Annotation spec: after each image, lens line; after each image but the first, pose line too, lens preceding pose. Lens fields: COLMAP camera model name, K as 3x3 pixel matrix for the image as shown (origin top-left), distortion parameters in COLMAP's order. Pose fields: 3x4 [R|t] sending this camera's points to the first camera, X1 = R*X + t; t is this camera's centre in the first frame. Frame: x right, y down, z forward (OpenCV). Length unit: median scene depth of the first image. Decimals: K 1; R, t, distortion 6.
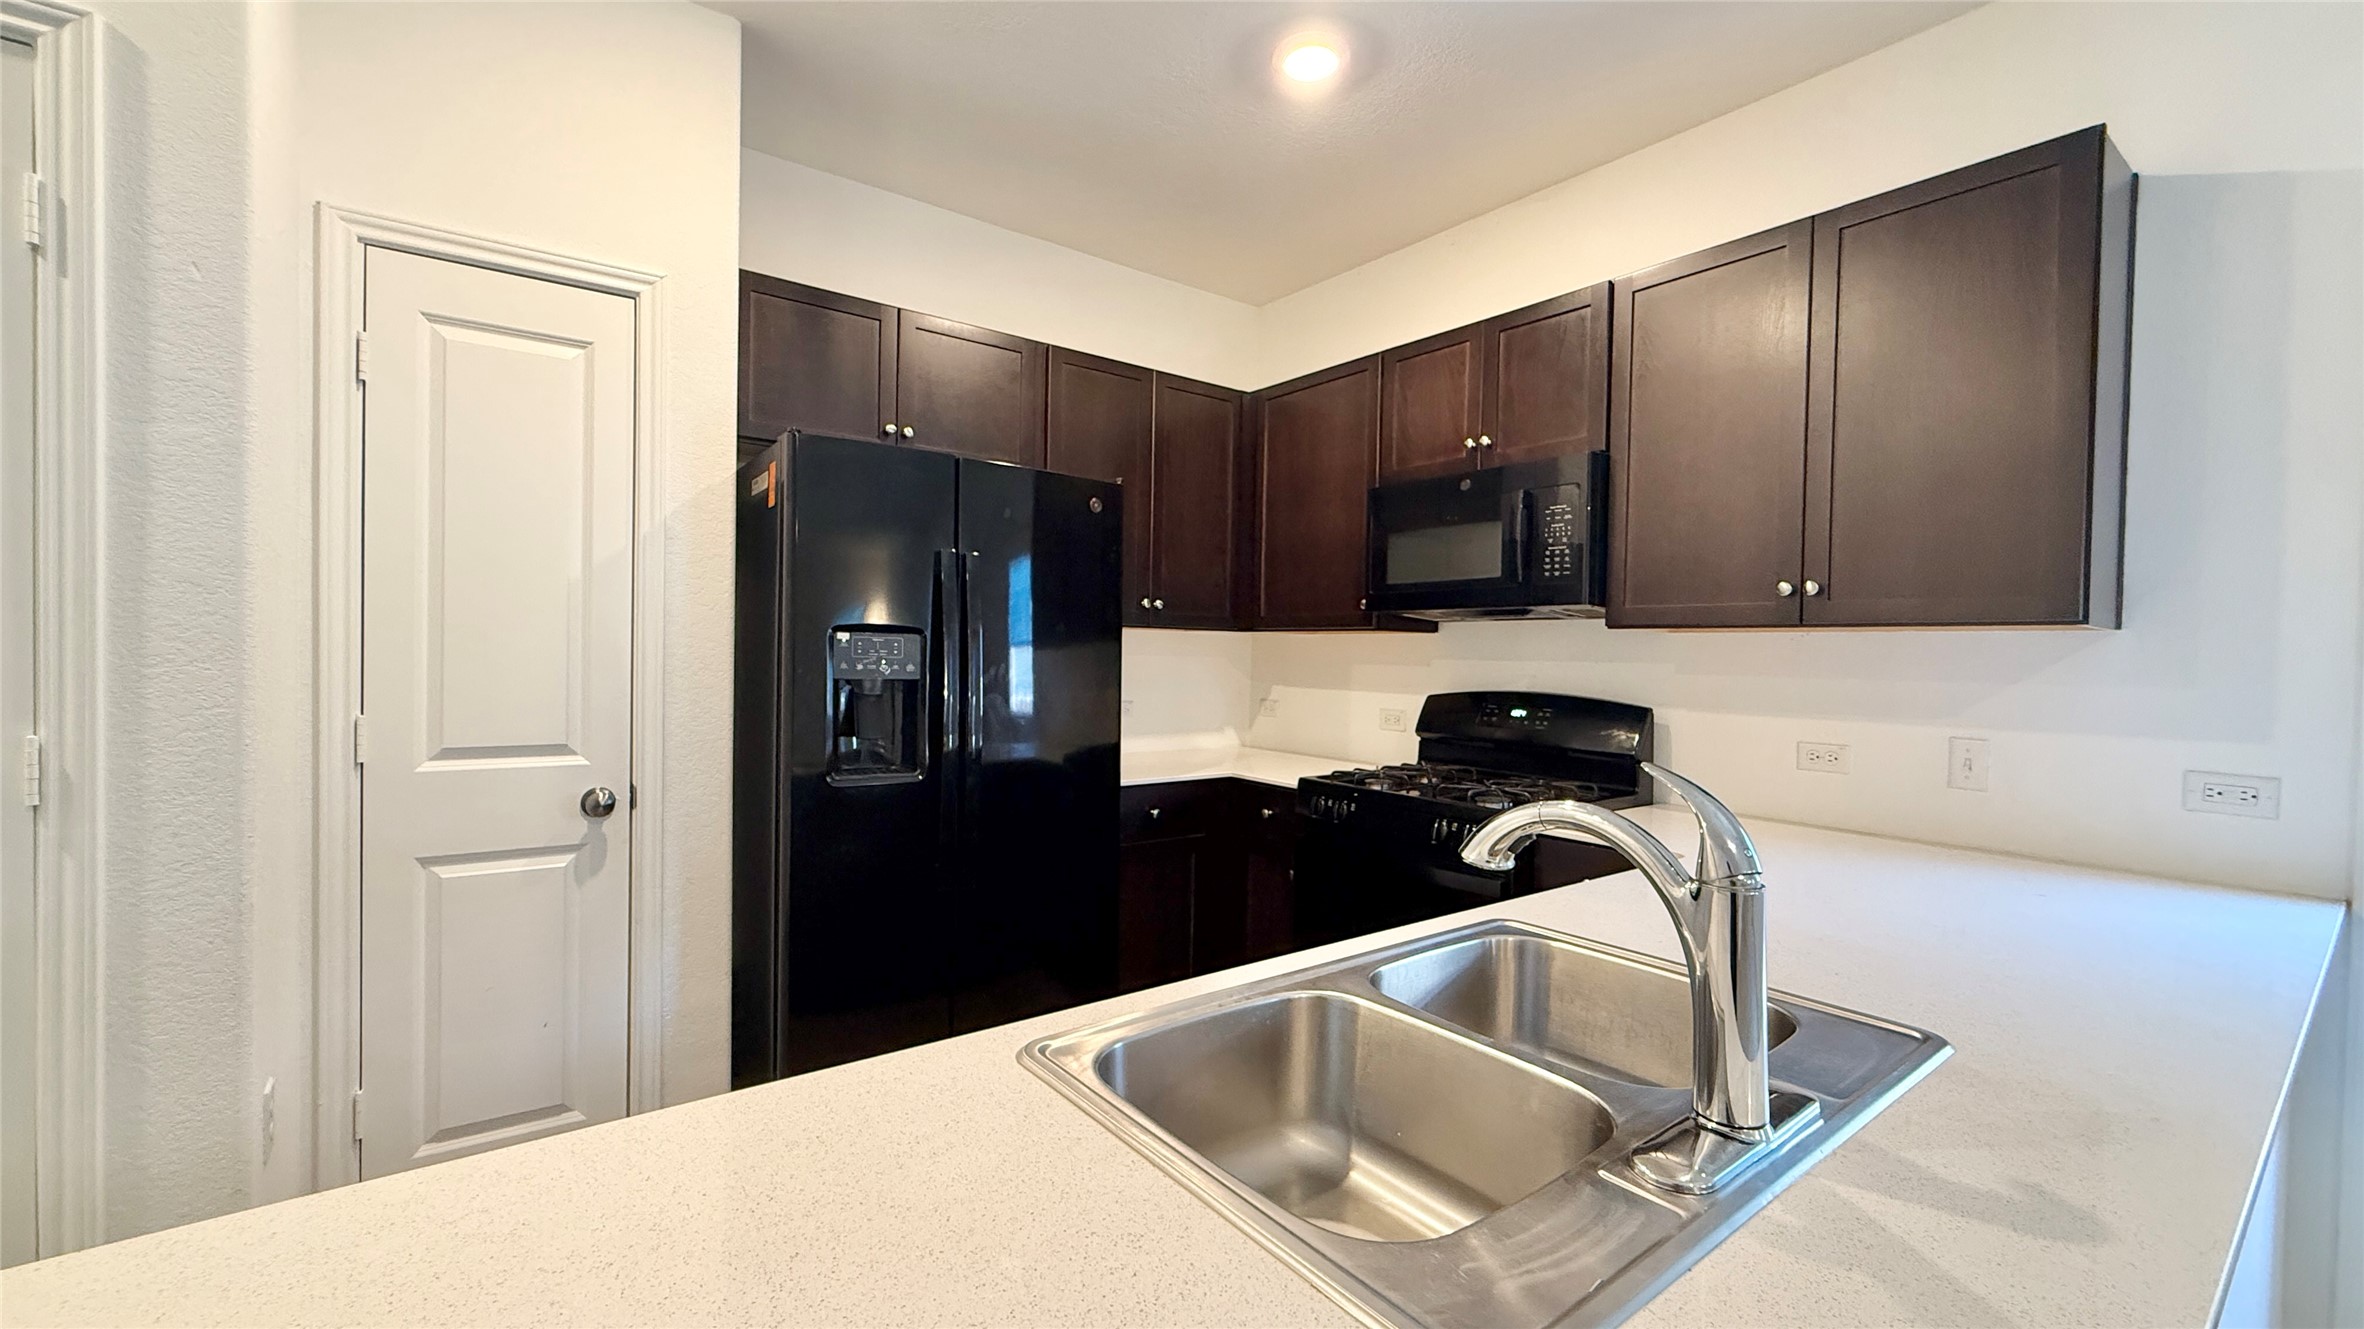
lens RADIAL K [[940.9, 0, 1182.0], [0, 940.9, 664.5], [0, 0, 1]] dist [0.000676, 0.000204]
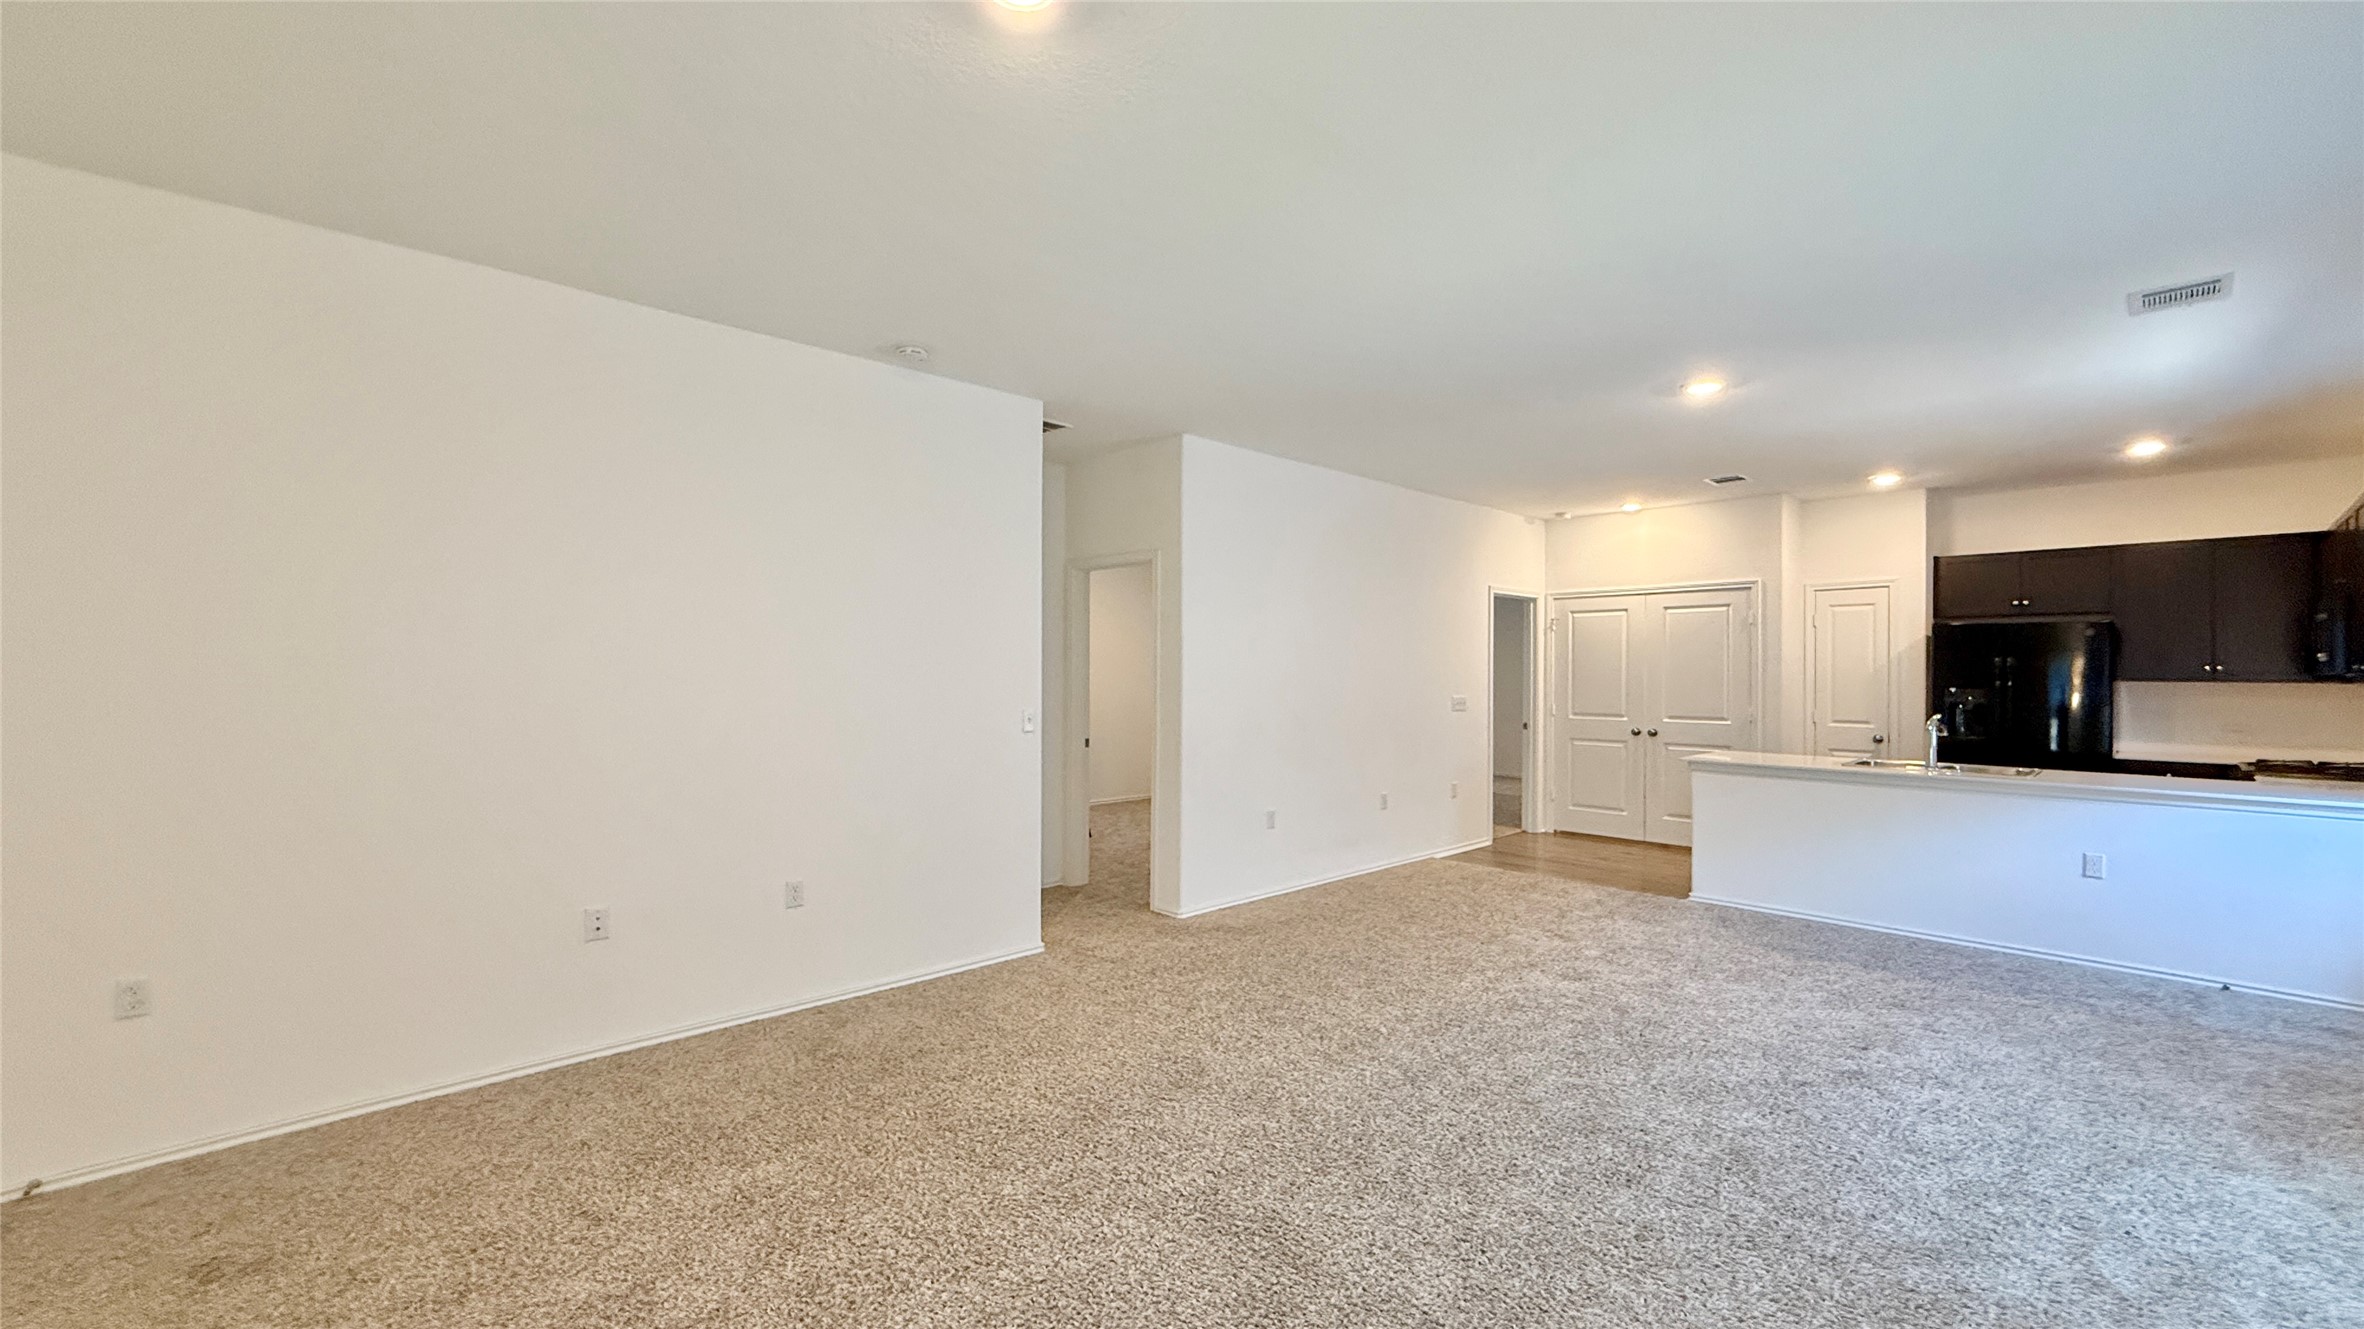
lens RADIAL K [[940.9, 0, 1182.0], [0, 940.9, 664.5], [0, 0, 1]] dist [0.000676, 0.000204]
pose [[0.118527, -0.030688, -0.992477, 1.936045], [-0.014978, 0.999353, -0.032689, 0.022378], [0.992838, 0.018740, 0.117990, -1.489418]]
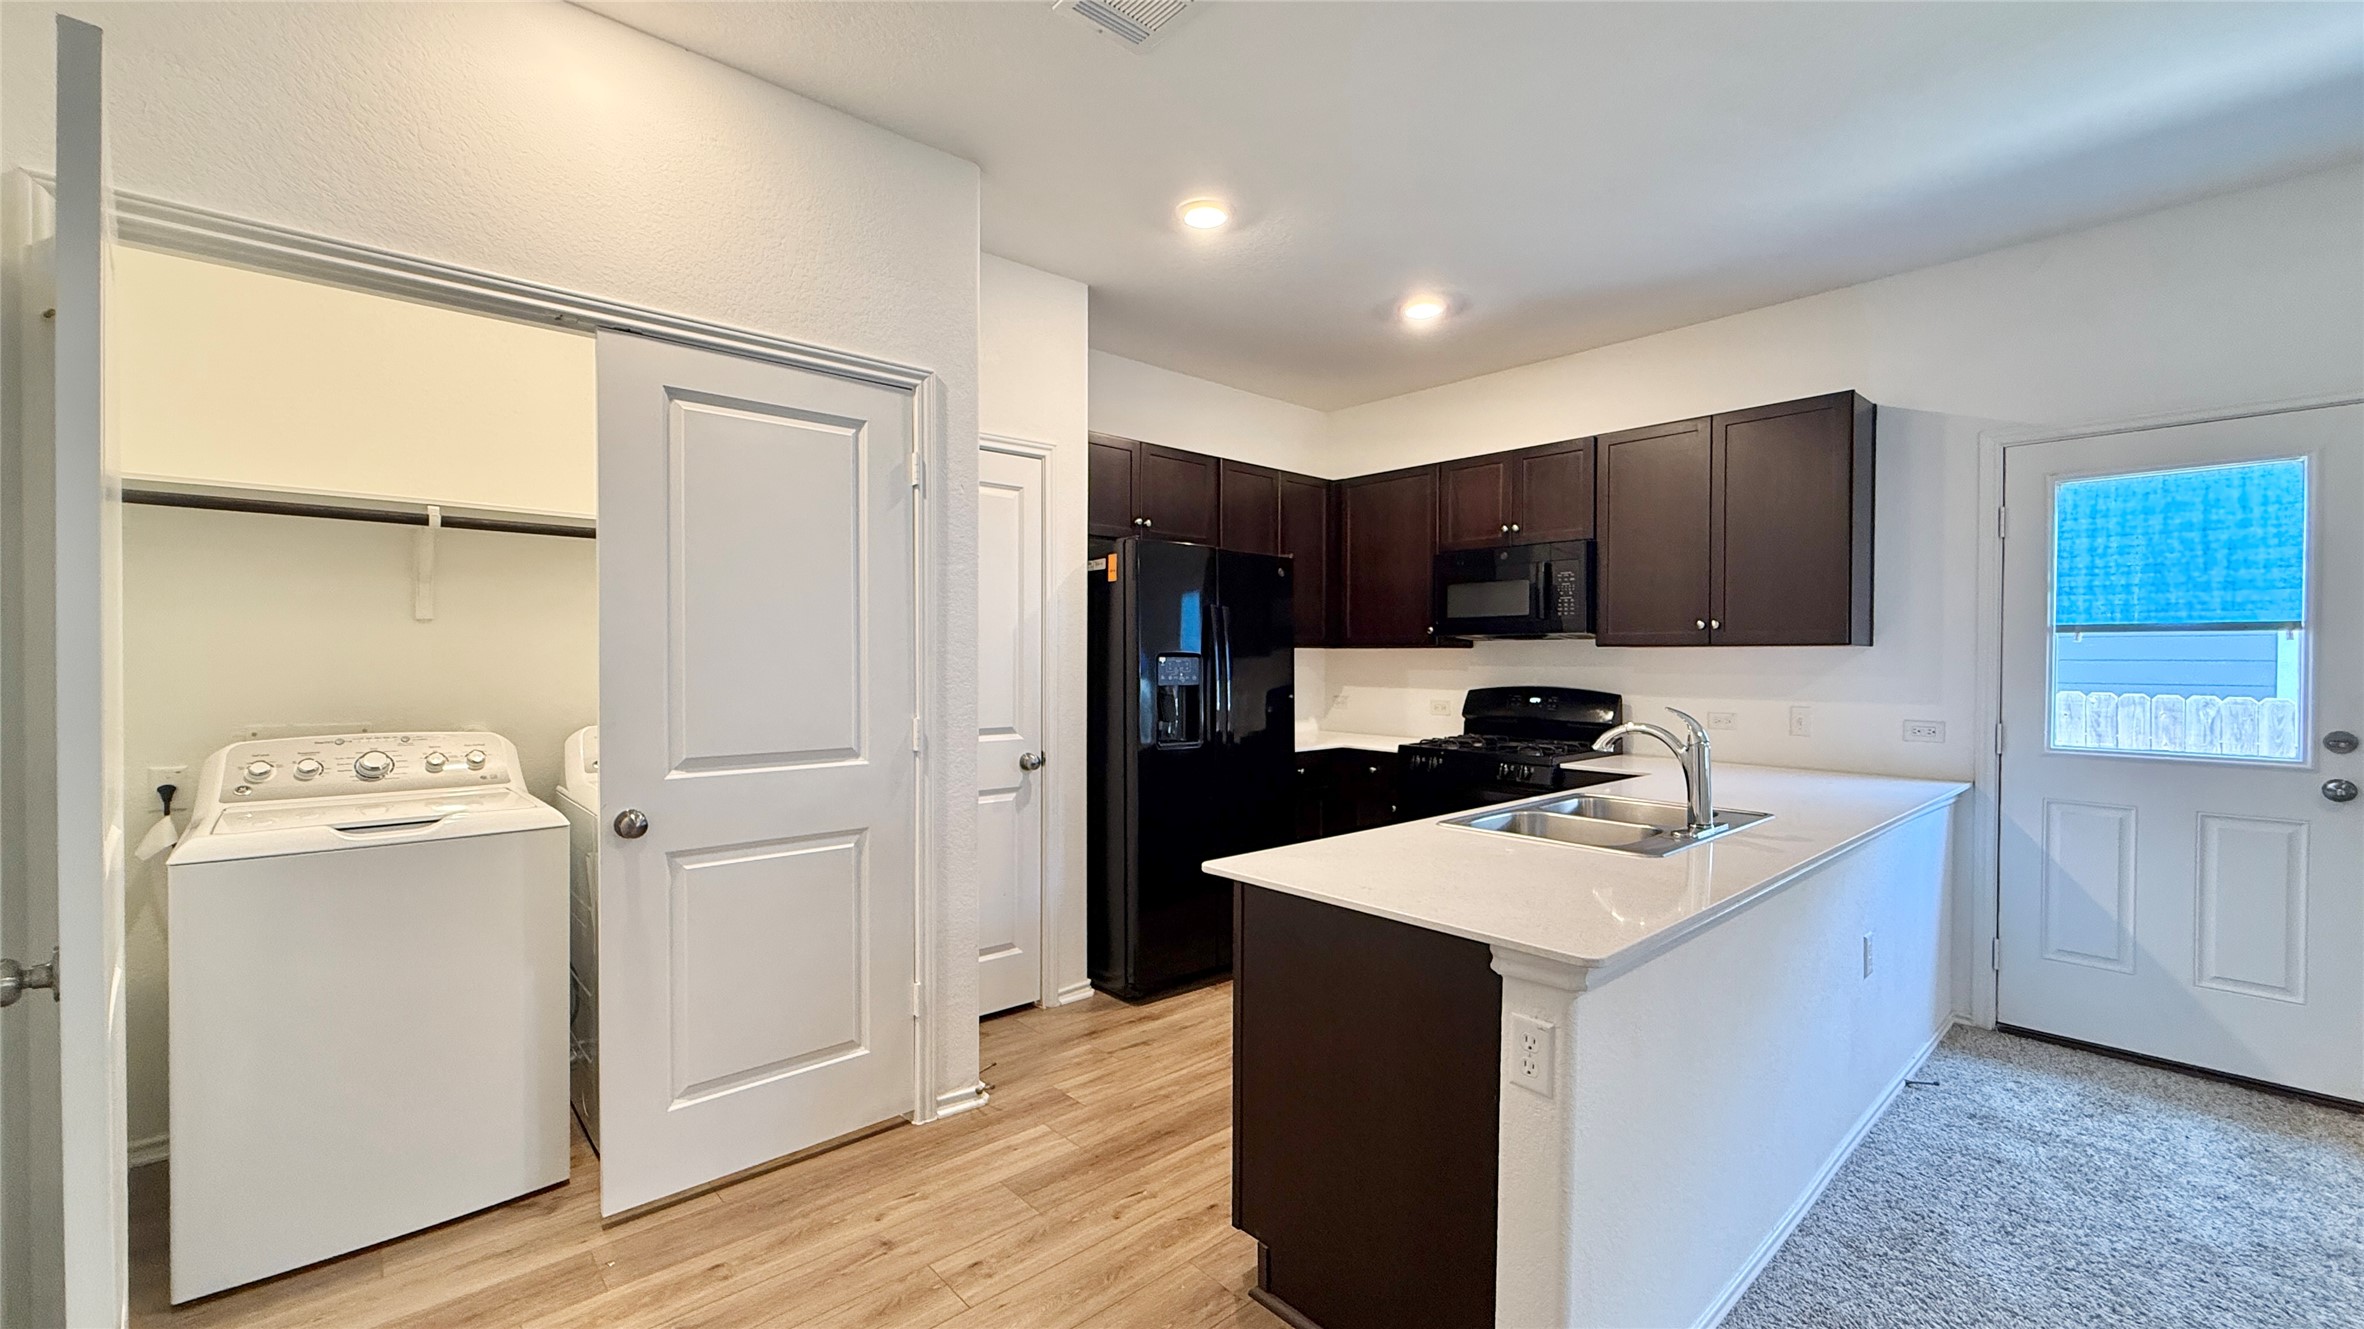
lens RADIAL K [[940.9, 0, 1182.0], [0, 940.9, 664.5], [0, 0, 1]] dist [0.000676, 0.000204]
pose [[0.996259, -0.016457, 0.084833, -0.387524], [0.016906, 0.999847, -0.004575, -0.011004], [-0.084745, 0.005992, 0.996385, -0.546530]]
